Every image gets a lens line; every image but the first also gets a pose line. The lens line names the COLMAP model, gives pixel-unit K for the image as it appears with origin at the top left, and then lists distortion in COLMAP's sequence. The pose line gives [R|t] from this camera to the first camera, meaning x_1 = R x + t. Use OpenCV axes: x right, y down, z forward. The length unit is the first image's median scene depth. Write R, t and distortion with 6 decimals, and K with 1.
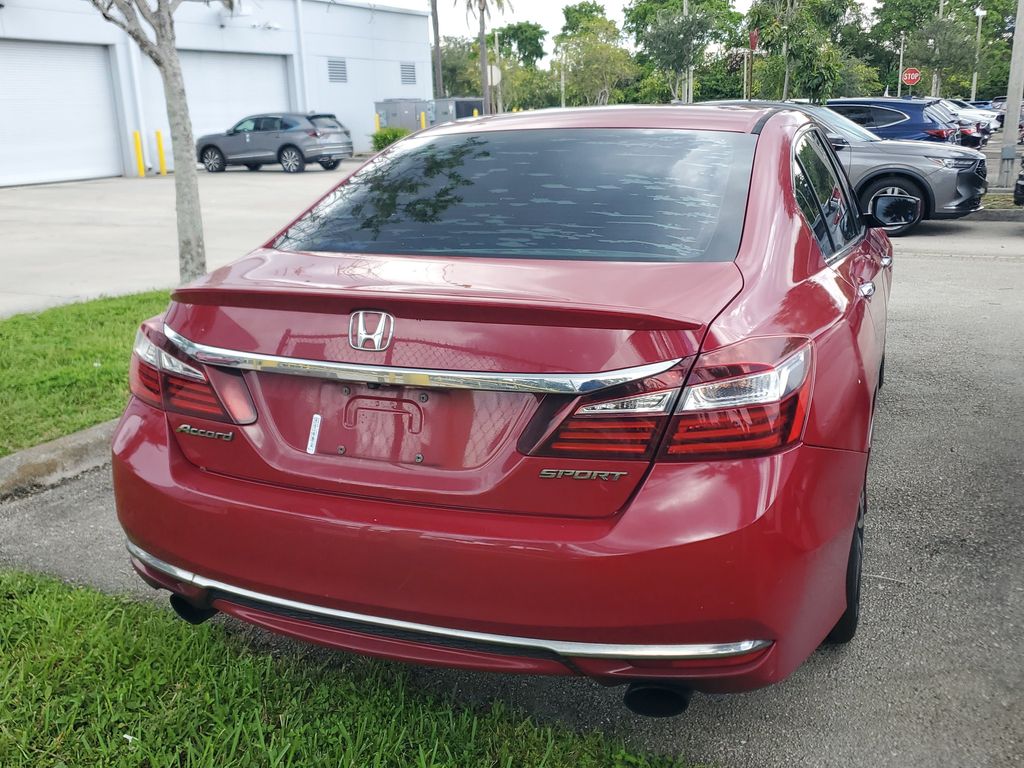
lens RADIAL K [[1205.2, 0, 512.0], [0, 1205.2, 384.0], [0, 0, 1]] dist [-0.003442, -0.045135]
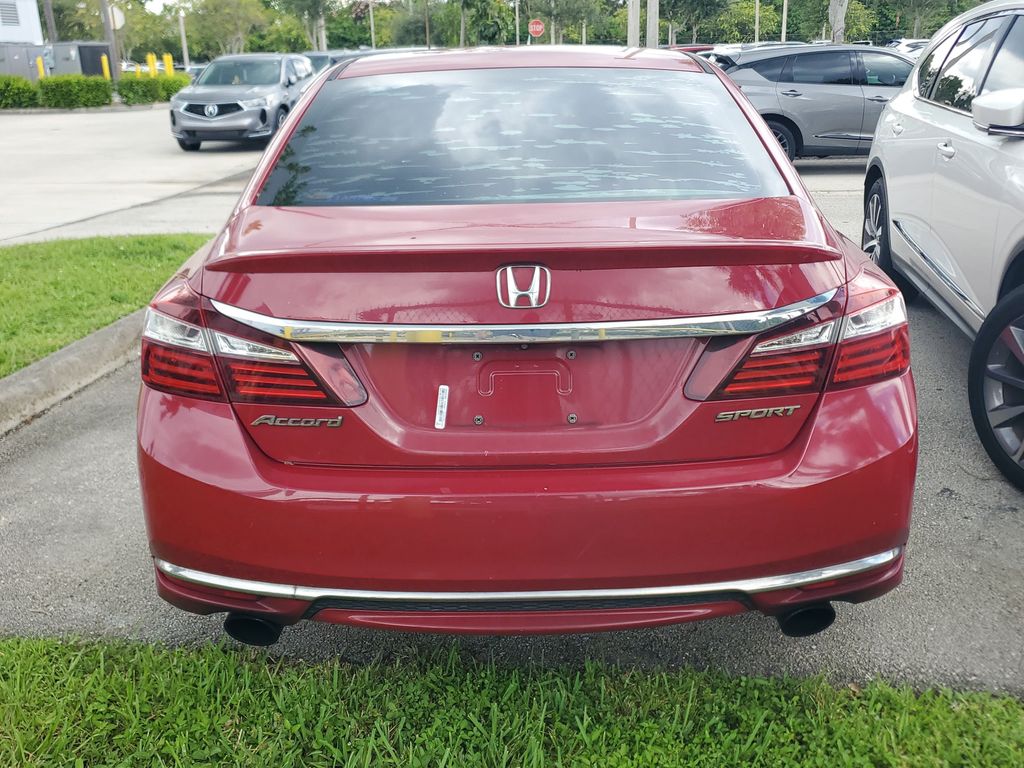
lens RADIAL K [[1147.5, 0, 512.0], [0, 1147.5, 384.0], [0, 0, 1]] dist [0.051862, -0.120707]
pose [[0.901534, -0.109577, 0.418603, -0.445528], [0.089635, 0.993713, 0.067079, -0.026443], [-0.423322, -0.022953, 0.905689, 0.188449]]
